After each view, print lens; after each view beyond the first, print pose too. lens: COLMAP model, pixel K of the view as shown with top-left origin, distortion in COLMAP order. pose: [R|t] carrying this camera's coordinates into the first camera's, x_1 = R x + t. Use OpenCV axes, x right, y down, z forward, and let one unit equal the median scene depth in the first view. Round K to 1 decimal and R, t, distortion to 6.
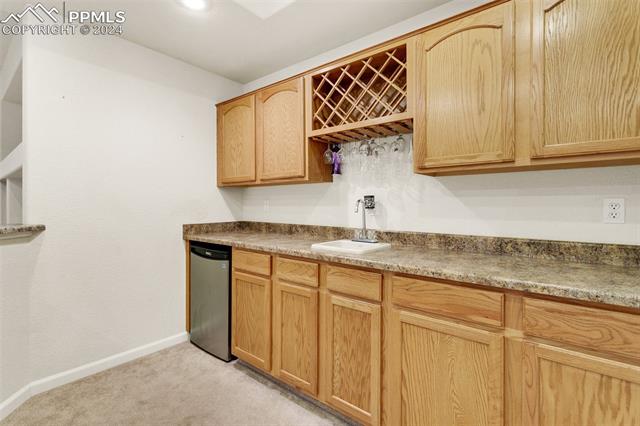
lens RADIAL K [[303.1, 0, 317.3], [0, 303.1, 205.4], [0, 0, 1]] dist [0.000884, 0.000415]
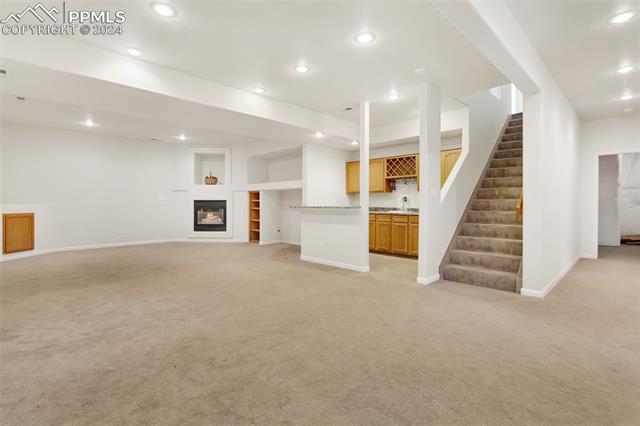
lens RADIAL K [[303.1, 0, 317.3], [0, 303.1, 205.4], [0, 0, 1]] dist [0.000884, 0.000415]
pose [[0.992665, 0.001475, -0.120891, -0.368074], [-0.002811, 0.999937, -0.010879, 0.093242], [0.120868, 0.011139, 0.992606, -2.326955]]
